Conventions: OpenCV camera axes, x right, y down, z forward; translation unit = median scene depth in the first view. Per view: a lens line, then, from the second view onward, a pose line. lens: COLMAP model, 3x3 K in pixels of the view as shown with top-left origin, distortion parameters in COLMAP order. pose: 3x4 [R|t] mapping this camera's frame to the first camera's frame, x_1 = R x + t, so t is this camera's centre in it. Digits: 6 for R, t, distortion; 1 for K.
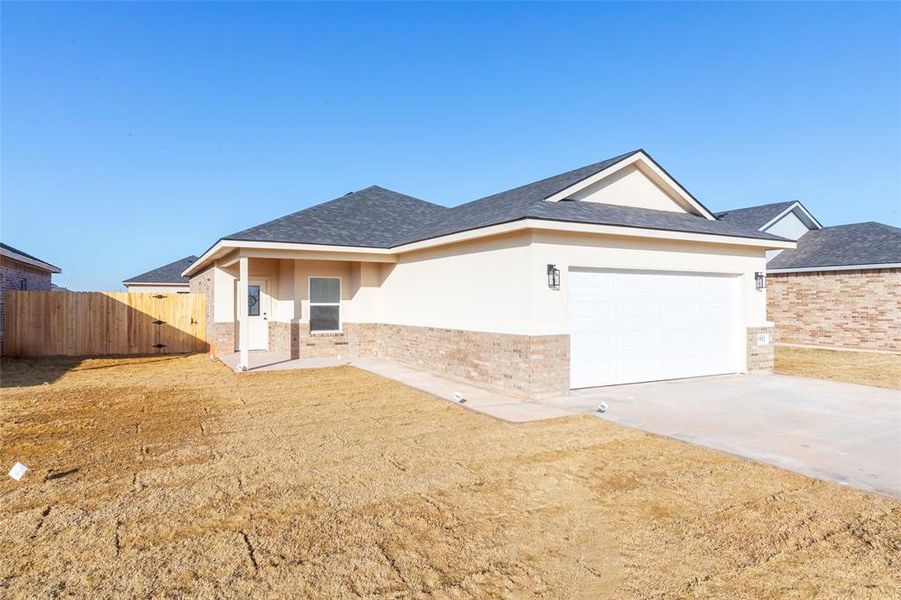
lens RADIAL K [[507.7, 0, 450.5], [0, 507.7, 300.0], [0, 0, 1]] dist [0.000742, 0.000458]
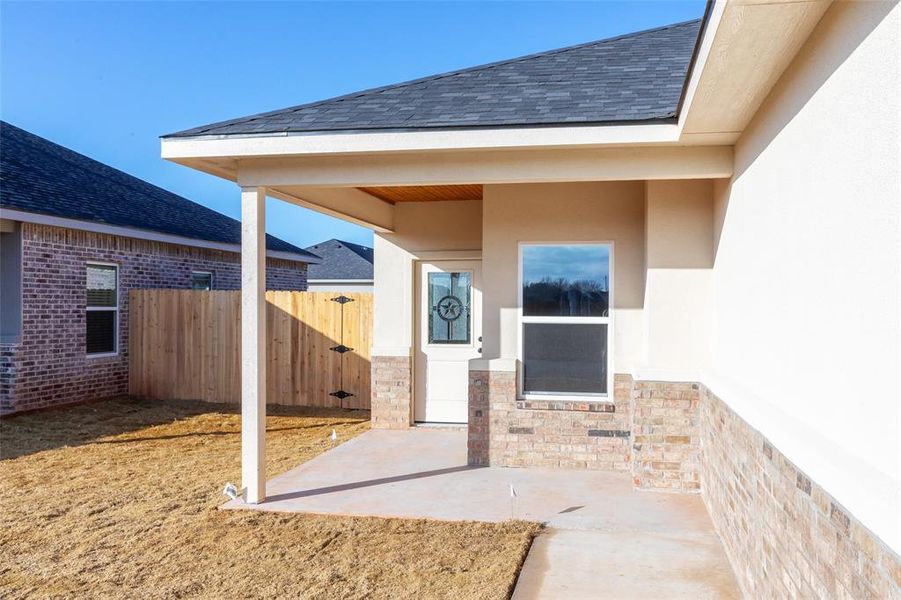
lens RADIAL K [[816.1, 0, 451.5], [0, 816.1, 330.4], [0, 0, 1]] dist [0.003002, 0.000131]
pose [[0.758005, 0.022759, -0.651852, 0.064127], [-0.002762, 0.999494, 0.031684, -0.001917], [0.652243, -0.022216, 0.757684, 0.509892]]
